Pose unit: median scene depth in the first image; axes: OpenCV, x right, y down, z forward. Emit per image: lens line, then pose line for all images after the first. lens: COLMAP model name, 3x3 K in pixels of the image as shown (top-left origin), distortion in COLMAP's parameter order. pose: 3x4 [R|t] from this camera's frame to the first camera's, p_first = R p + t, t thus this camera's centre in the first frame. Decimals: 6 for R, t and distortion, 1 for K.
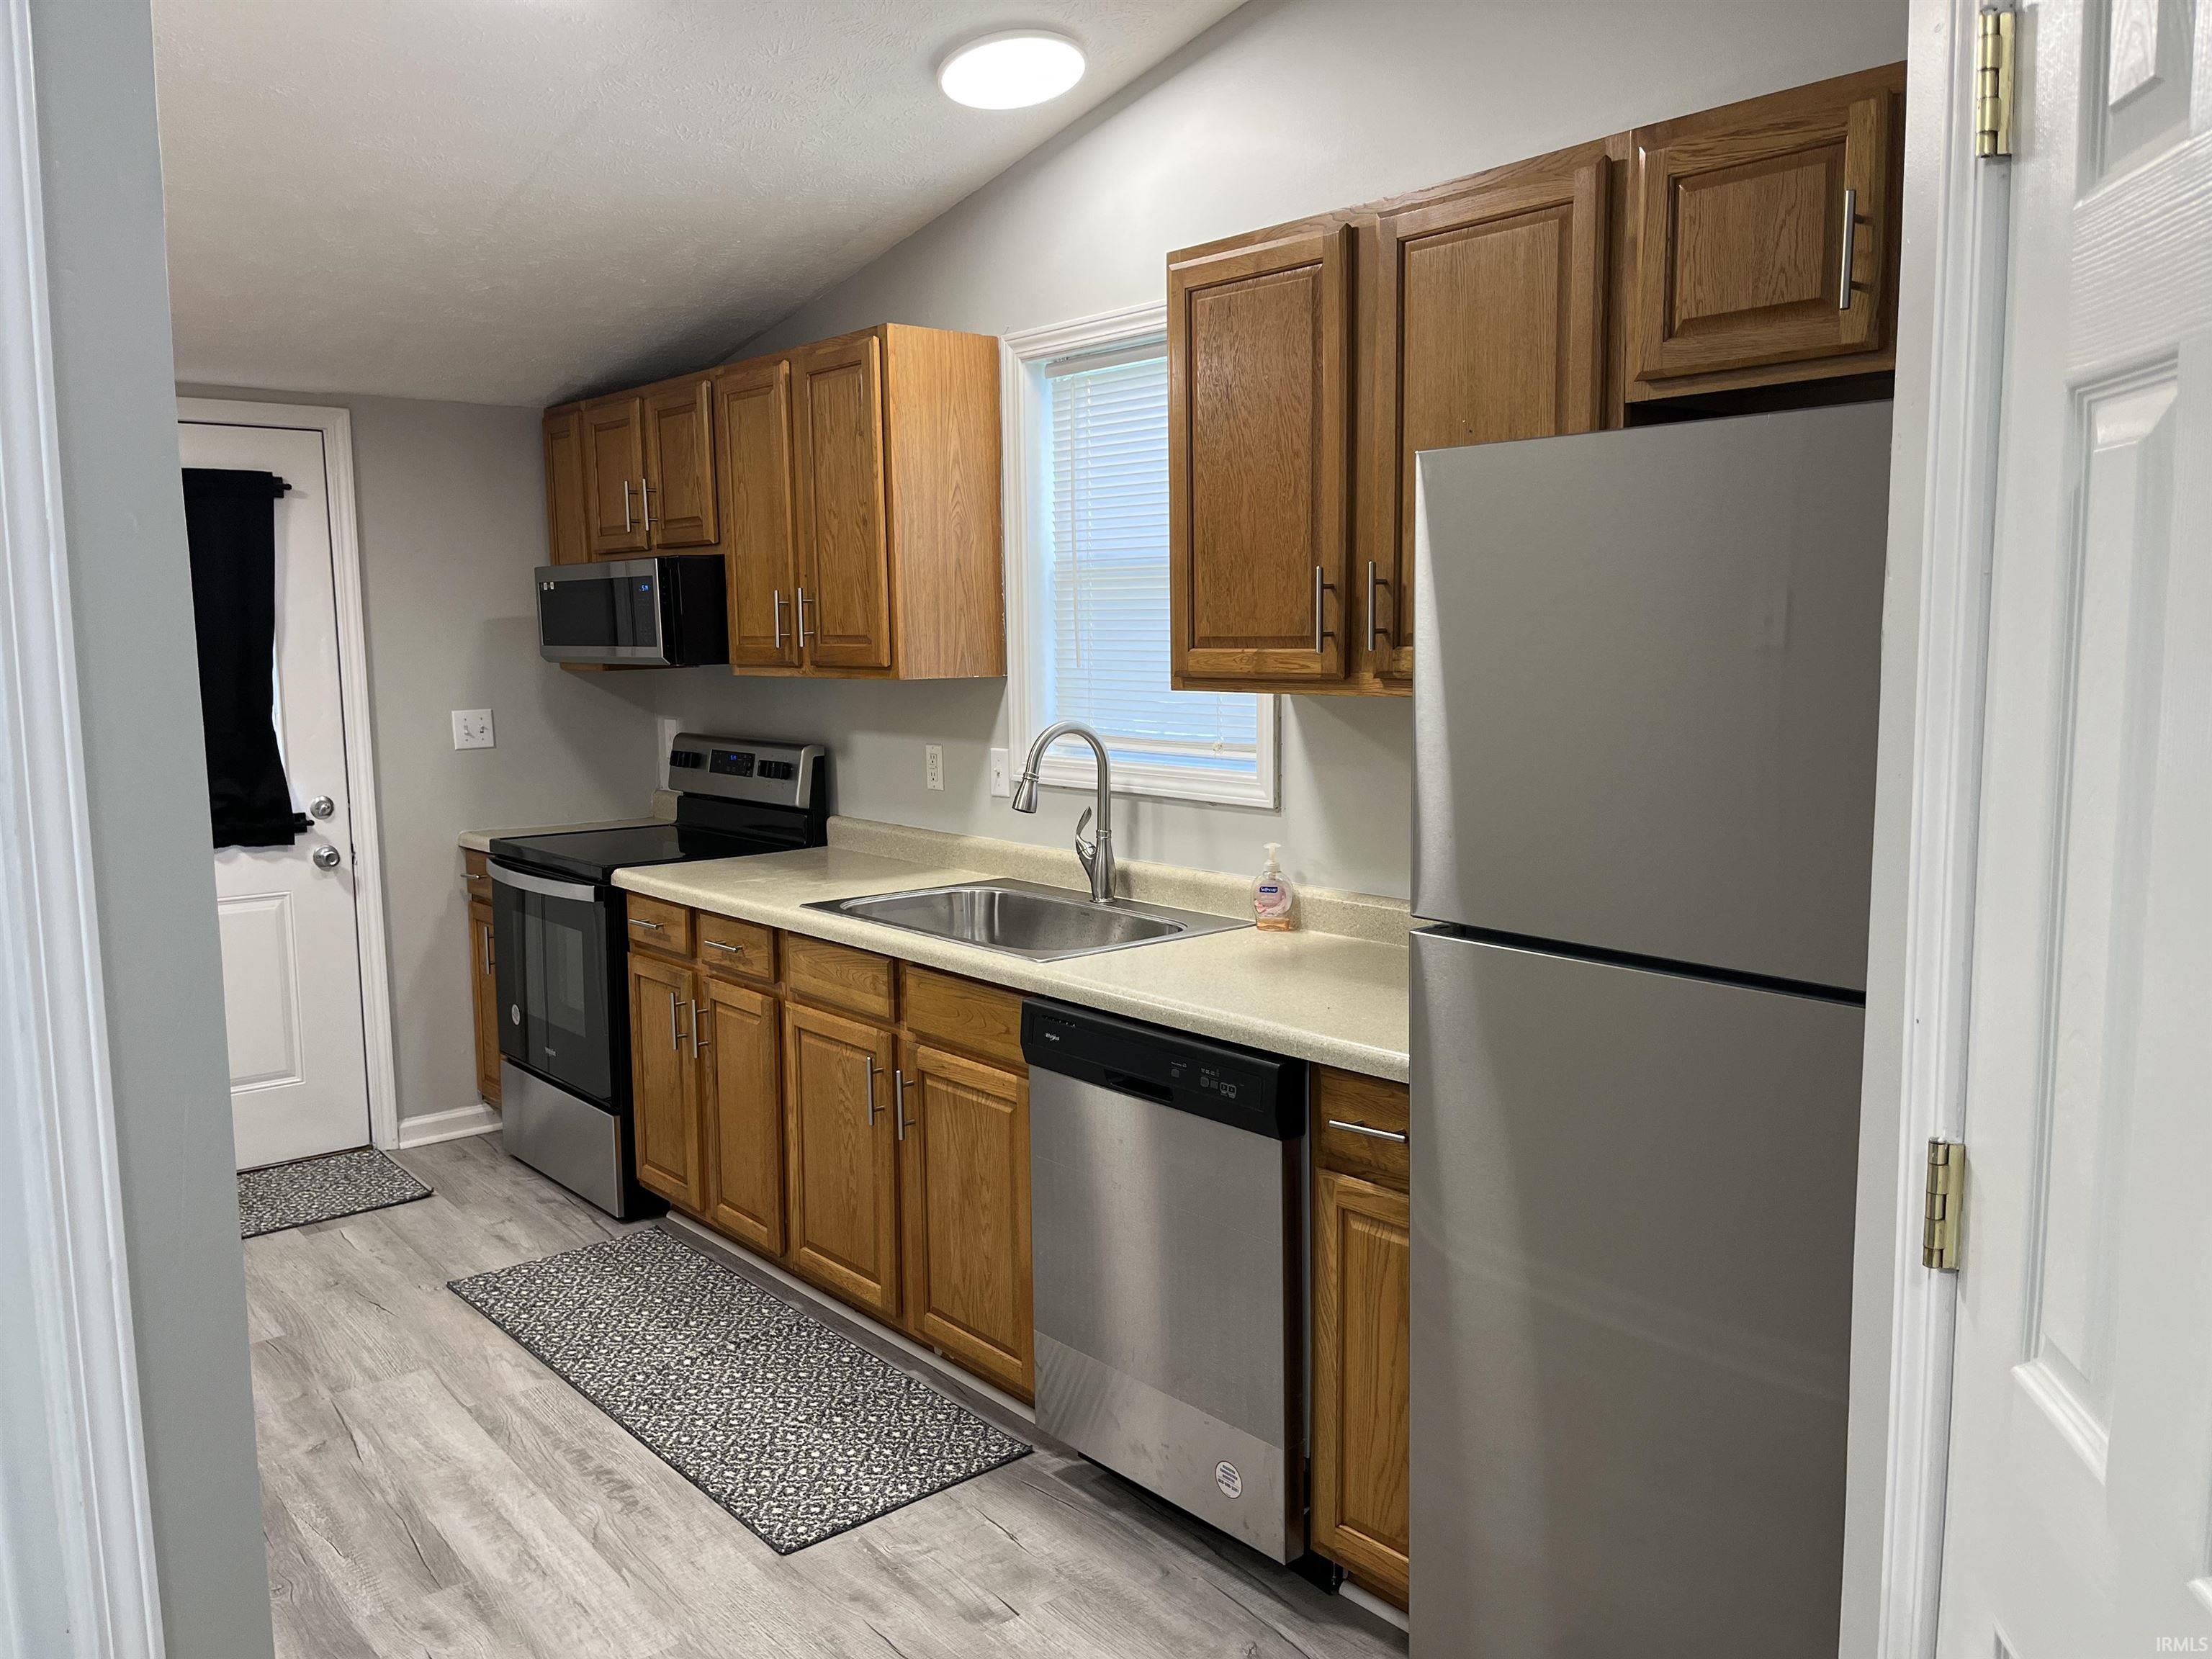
lens RADIAL K [[1676.6, 0, 1108.9], [0, 1676.6, 831.1], [0, 0, 1]] dist [0.066690, -0.012441]
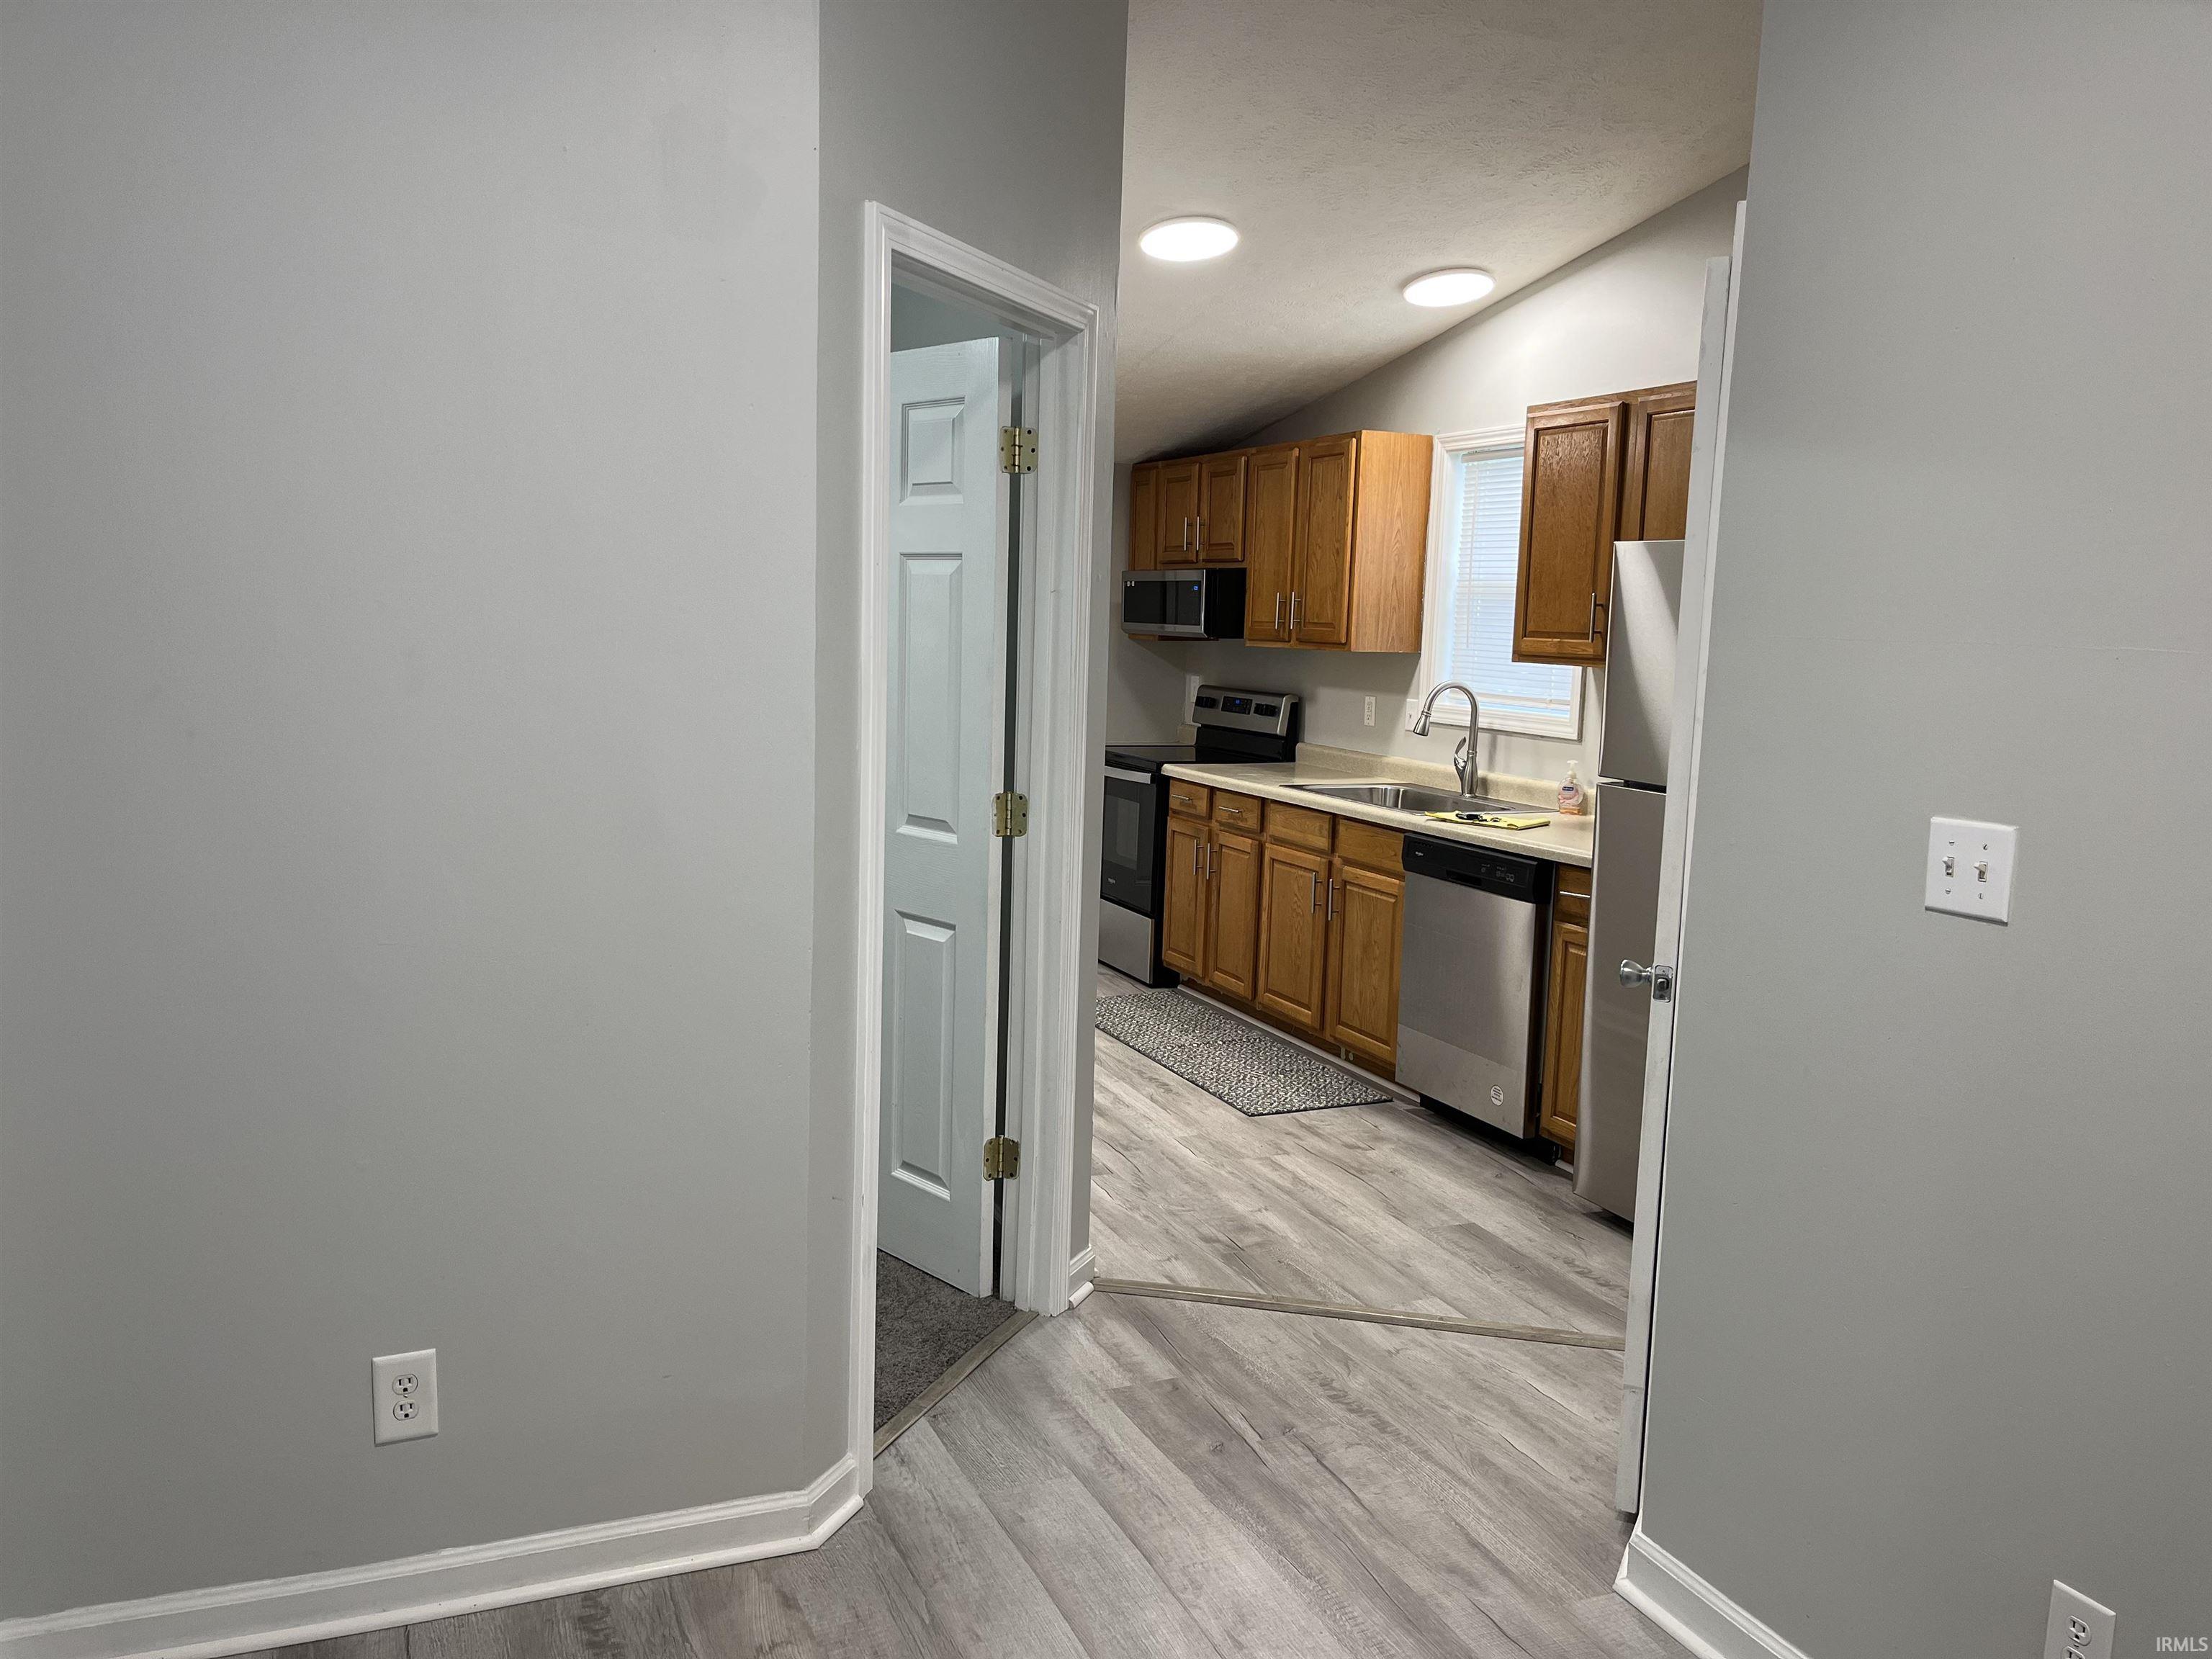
lens RADIAL K [[1676.6, 0, 1086.3], [0, 1676.6, 832.7], [0, 0, 1]] dist [0.066690, -0.012441]
pose [[0.957862, 0.077681, -0.276523, 0.094323], [-0.076007, 0.996966, 0.016785, 0.077999], [0.276988, 0.004940, 0.960861, -0.638137]]
